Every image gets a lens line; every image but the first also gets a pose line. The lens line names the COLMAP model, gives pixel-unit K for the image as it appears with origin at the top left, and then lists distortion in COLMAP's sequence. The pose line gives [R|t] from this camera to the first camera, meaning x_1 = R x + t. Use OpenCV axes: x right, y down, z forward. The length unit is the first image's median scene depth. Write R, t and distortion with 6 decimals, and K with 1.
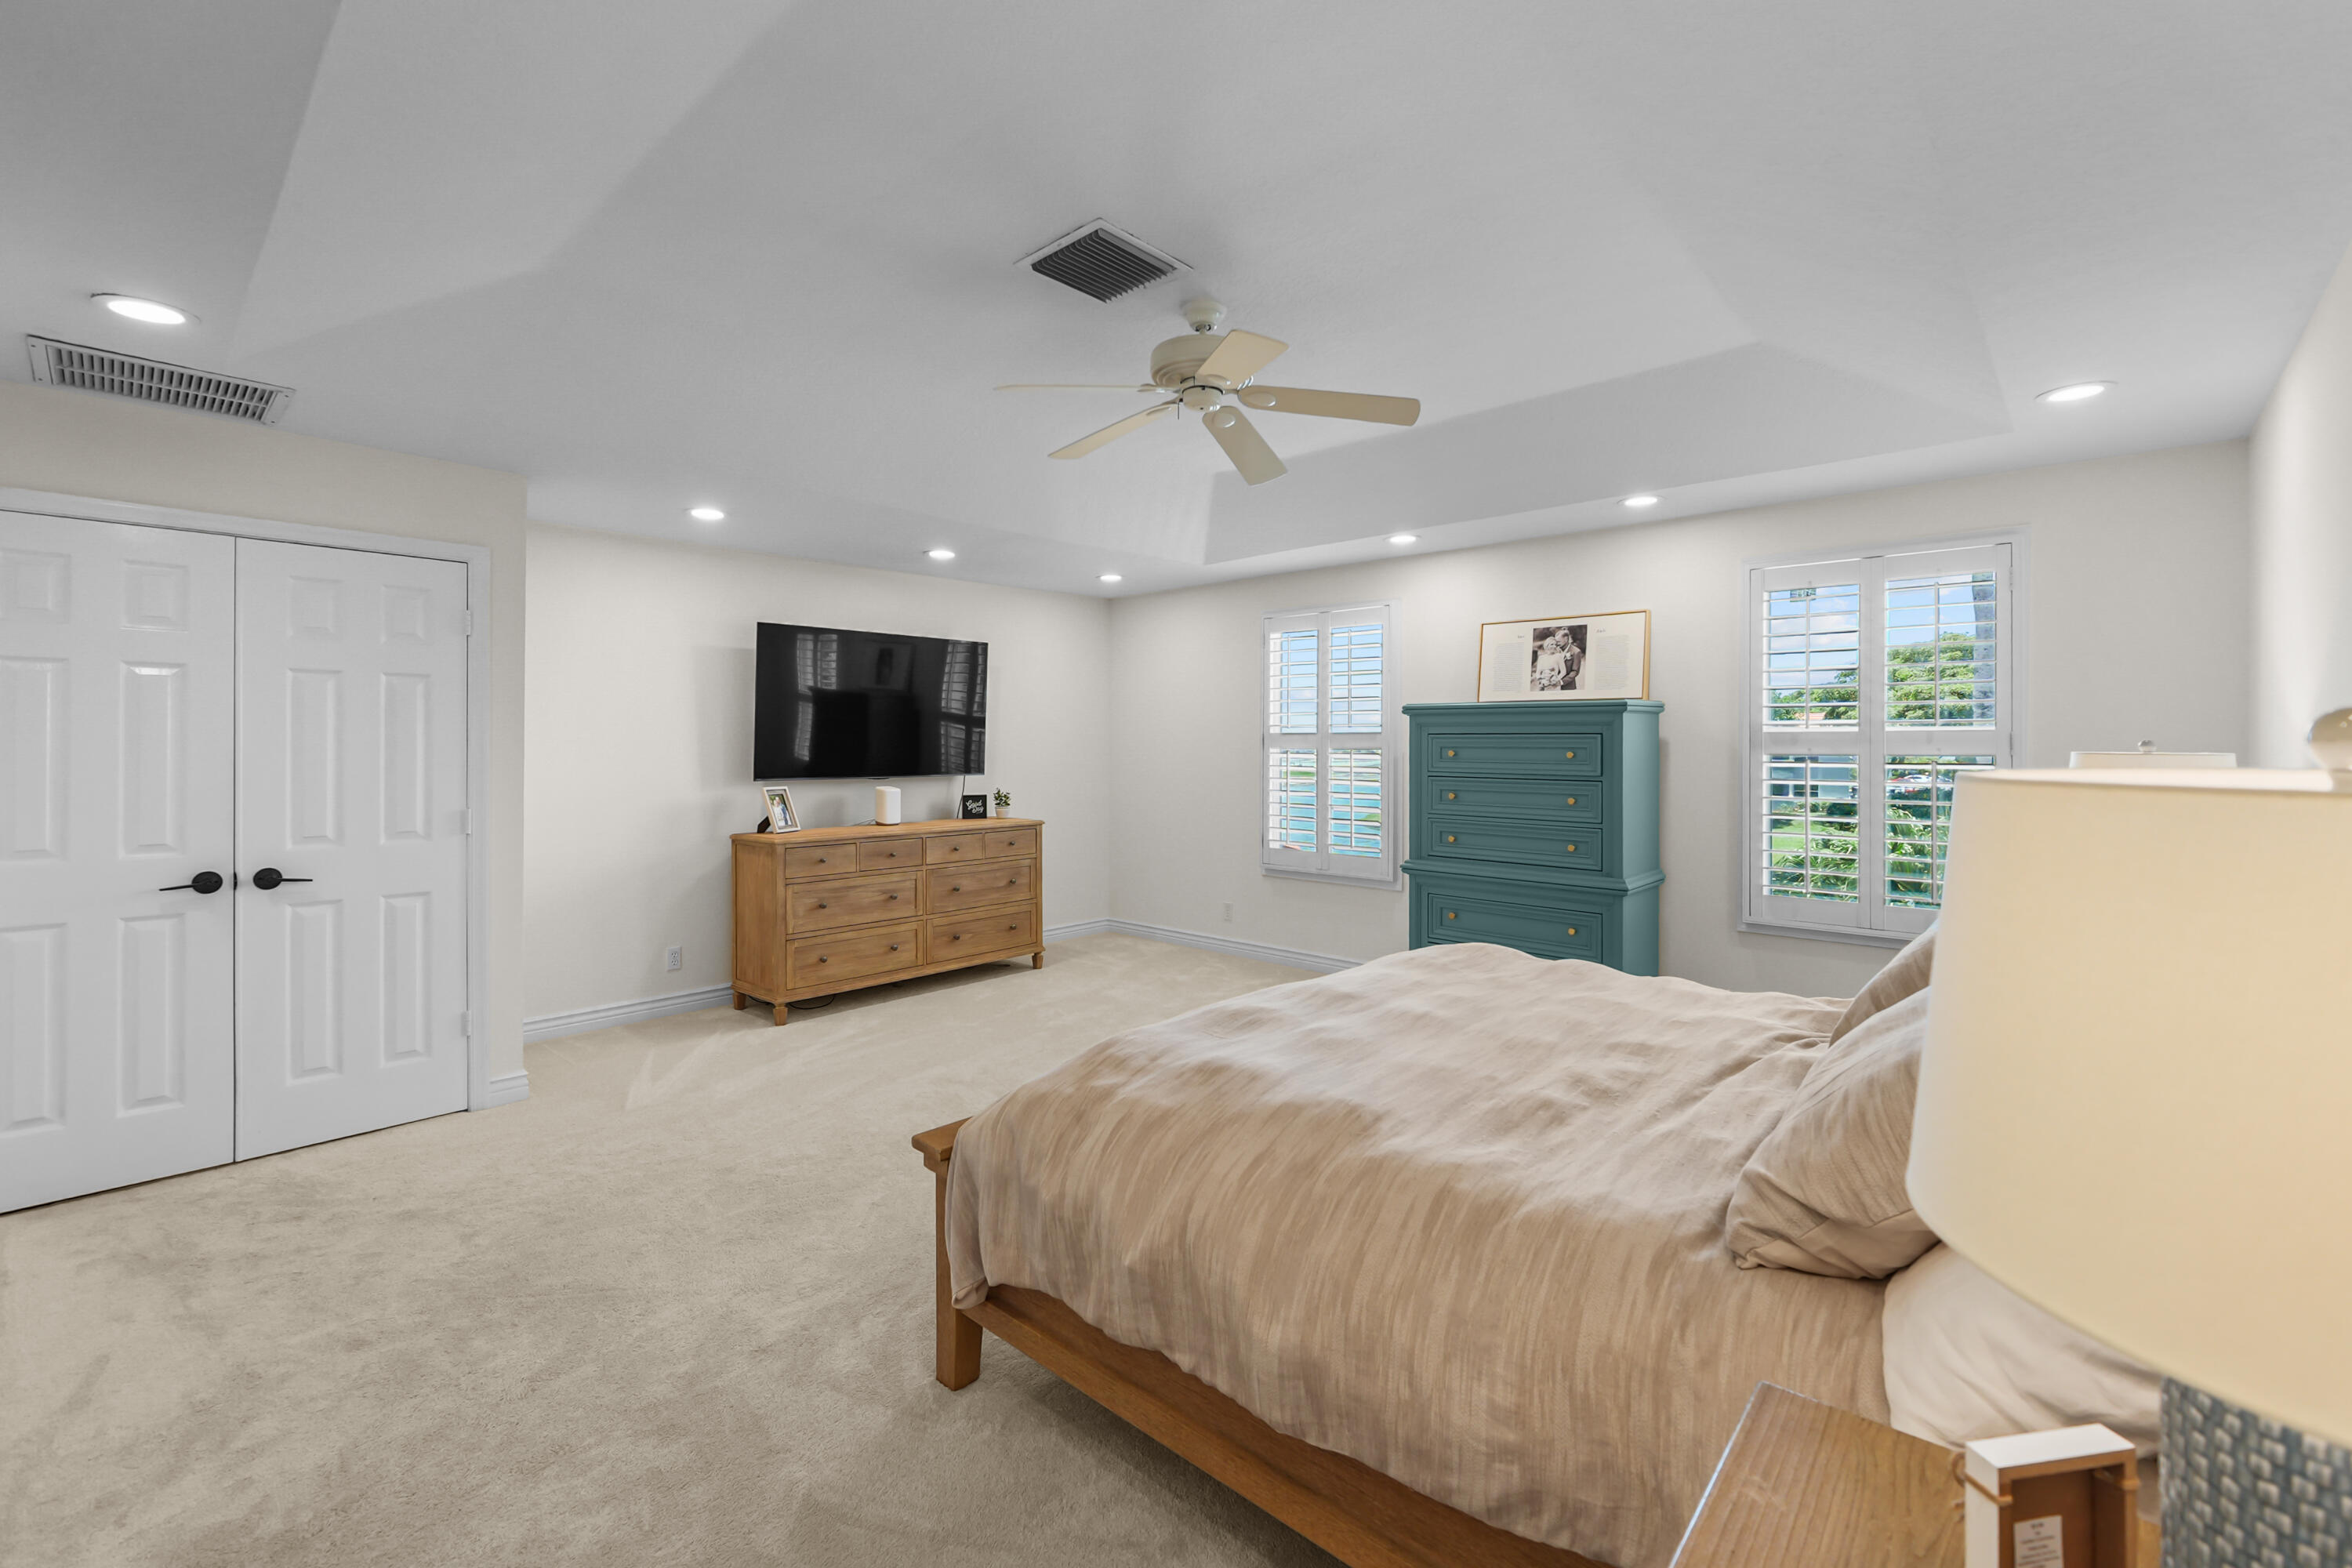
lens RADIAL K [[988.6, 0, 1155.3], [0, 988.6, 745.1], [0, 0, 1]] dist [-0.002212, -0.000039]
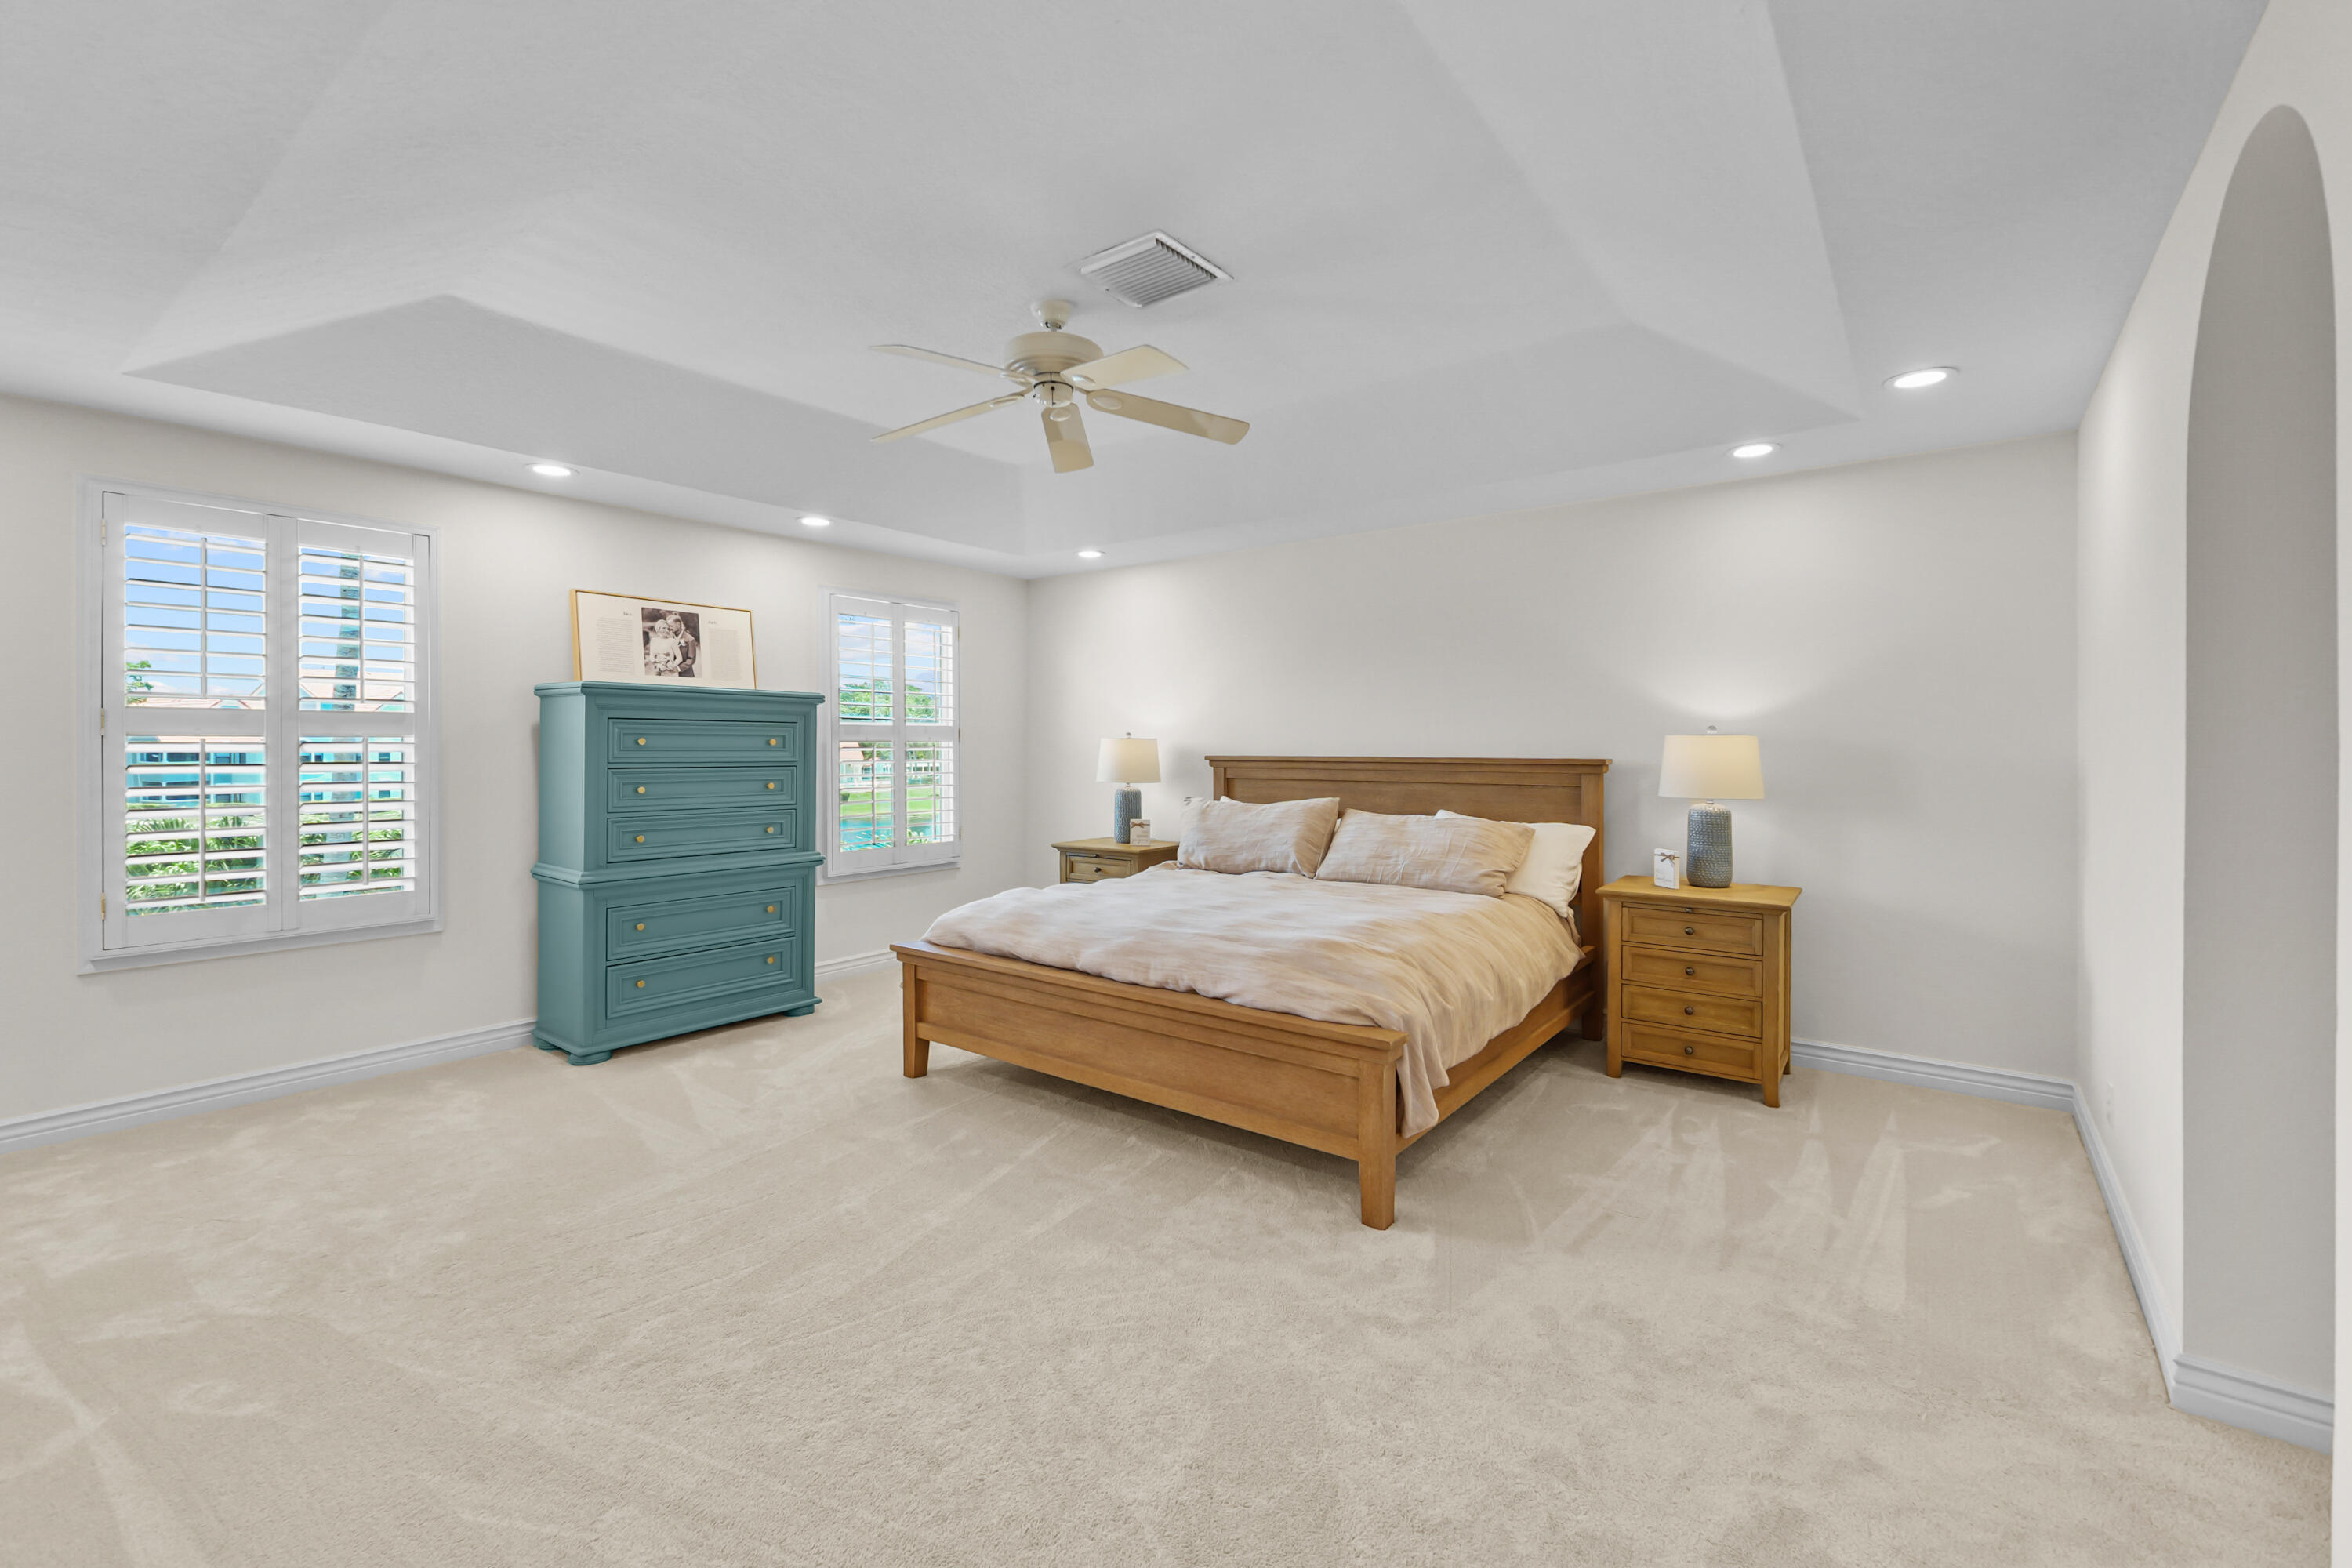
lens RADIAL K [[988.6, 0, 1201.3], [0, 988.6, 744.8], [0, 0, 1]] dist [-0.002212, -0.000039]
pose [[-0.107845, -0.001402, 0.994167, -0.611898], [-0.002423, 0.999996, 0.001147, 0.009314], [-0.994165, -0.002285, -0.107848, 0.588819]]
